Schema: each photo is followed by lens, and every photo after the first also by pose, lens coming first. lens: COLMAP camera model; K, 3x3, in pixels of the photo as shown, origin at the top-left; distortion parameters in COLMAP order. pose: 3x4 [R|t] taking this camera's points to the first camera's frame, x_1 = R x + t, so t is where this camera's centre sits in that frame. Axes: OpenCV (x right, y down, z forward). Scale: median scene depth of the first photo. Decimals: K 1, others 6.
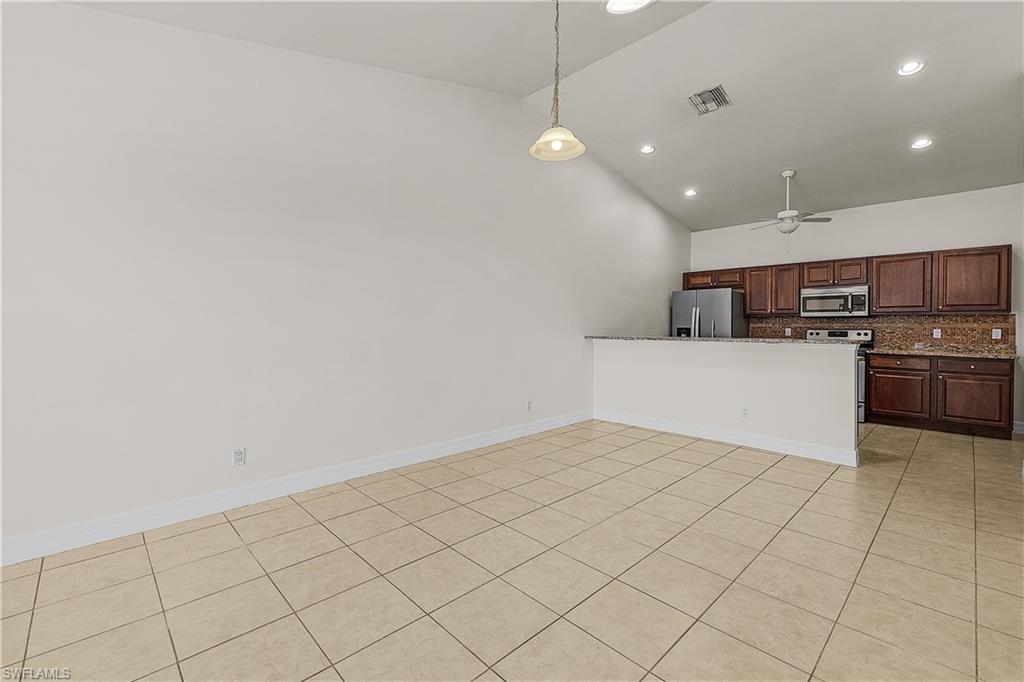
lens RADIAL K [[441.9, 0, 508.2], [0, 441.9, 325.3], [0, 0, 1]] dist [0.003643, -0.000556]
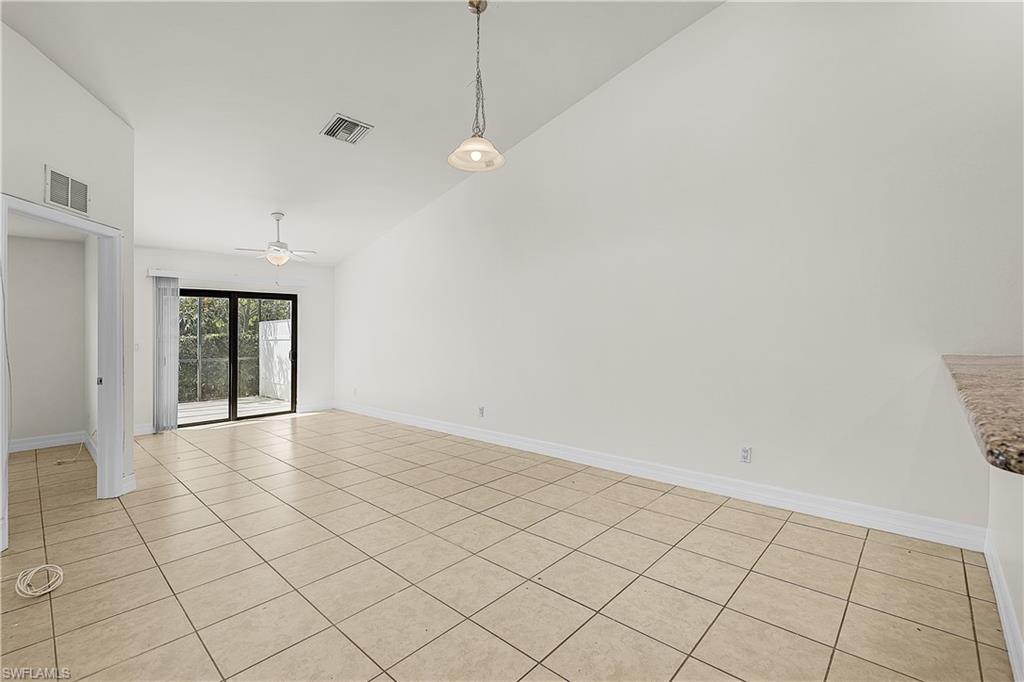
lens RADIAL K [[441.9, 0, 520.5], [0, 441.9, 319.4], [0, 0, 1]] dist [0.003643, -0.000556]
pose [[0.072573, -0.034122, -0.996779, 0.603331], [0.011272, 0.999379, -0.033390, -0.000247], [0.997299, -0.008812, 0.072912, 0.551989]]
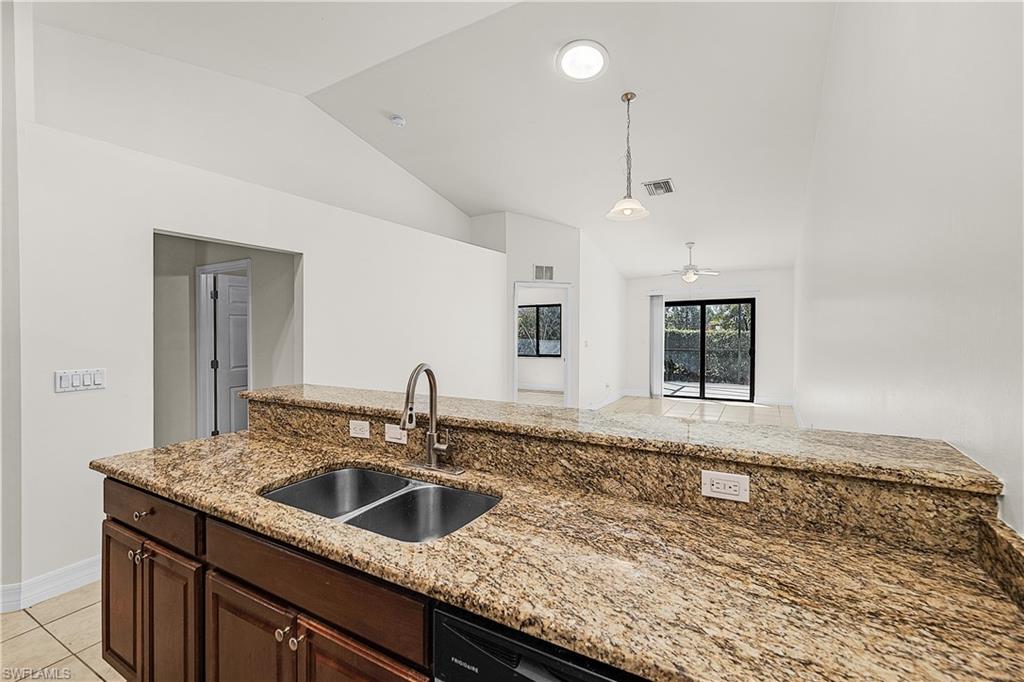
lens RADIAL K [[441.9, 0, 511.2], [0, 441.9, 332.8], [0, 0, 1]] dist [0.003643, -0.000556]
pose [[-0.958242, 0.013284, -0.285651, 0.439534], [0.011459, 0.999902, 0.008060, -0.031655], [0.285730, 0.004450, -0.958300, 1.165065]]
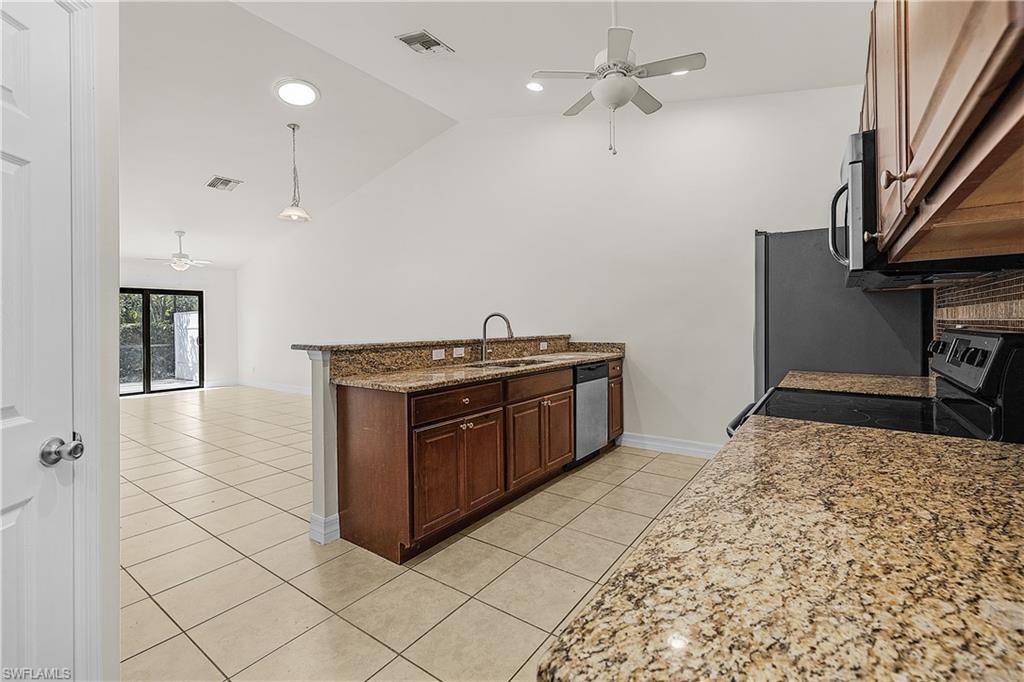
lens RADIAL K [[441.9, 0, 513.3], [0, 441.9, 319.0], [0, 0, 1]] dist [0.003643, -0.000556]
pose [[0.175372, -0.011341, -0.984437, 1.022112], [0.010770, 0.999896, -0.009601, 0.003225], [0.984443, -0.008918, 0.175476, 0.811006]]
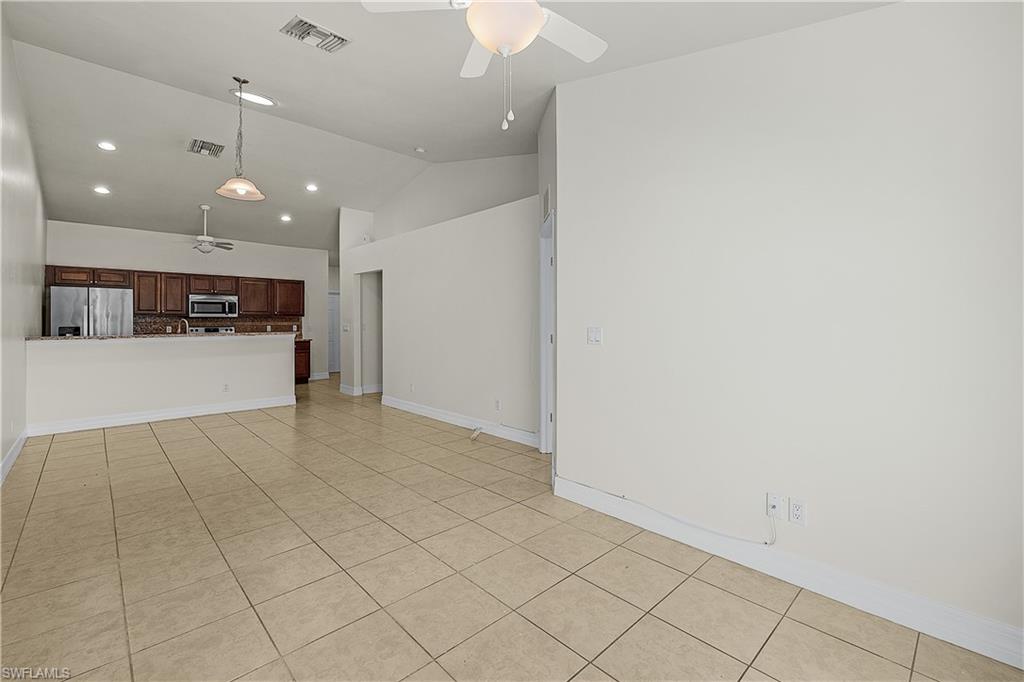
lens RADIAL K [[441.9, 0, 516.2], [0, 441.9, 322.6], [0, 0, 1]] dist [0.003643, -0.000556]
pose [[0.000239, -0.001365, 0.999999, -0.659107], [0.004349, 0.999990, 0.001364, -0.001088], [-0.999991, 0.004348, 0.000245, 0.083528]]
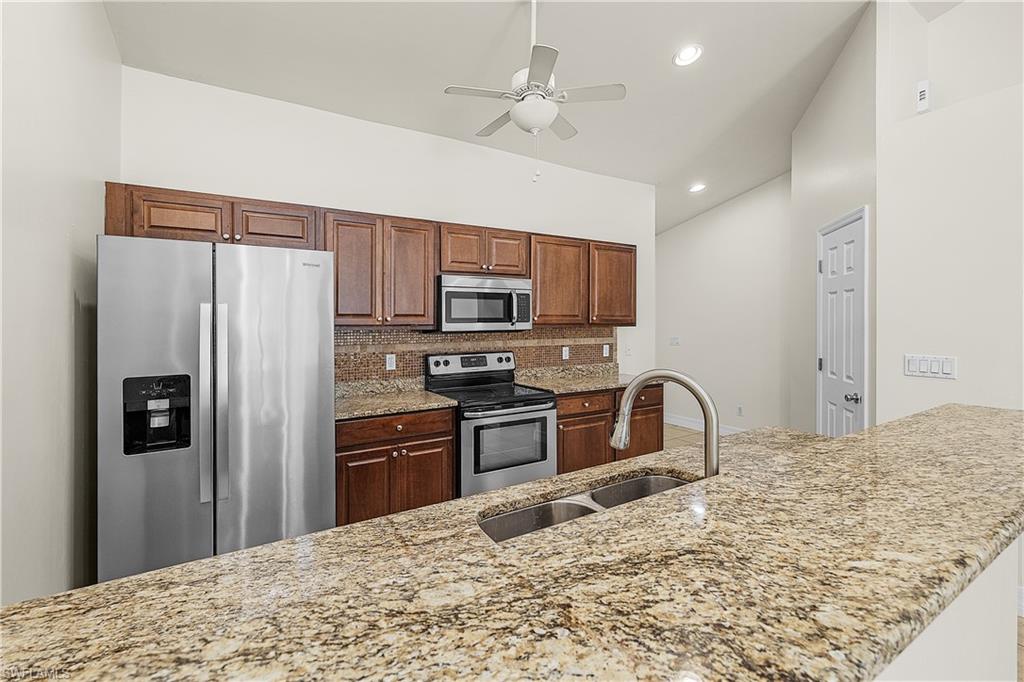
lens RADIAL K [[441.9, 0, 510.6], [0, 441.9, 325.6], [0, 0, 1]] dist [0.003643, -0.000556]
pose [[0.215773, -0.006281, 0.976423, 0.226129], [0.009782, 0.999943, 0.004271, -0.030424], [-0.976395, 0.008630, 0.215822, 0.916445]]
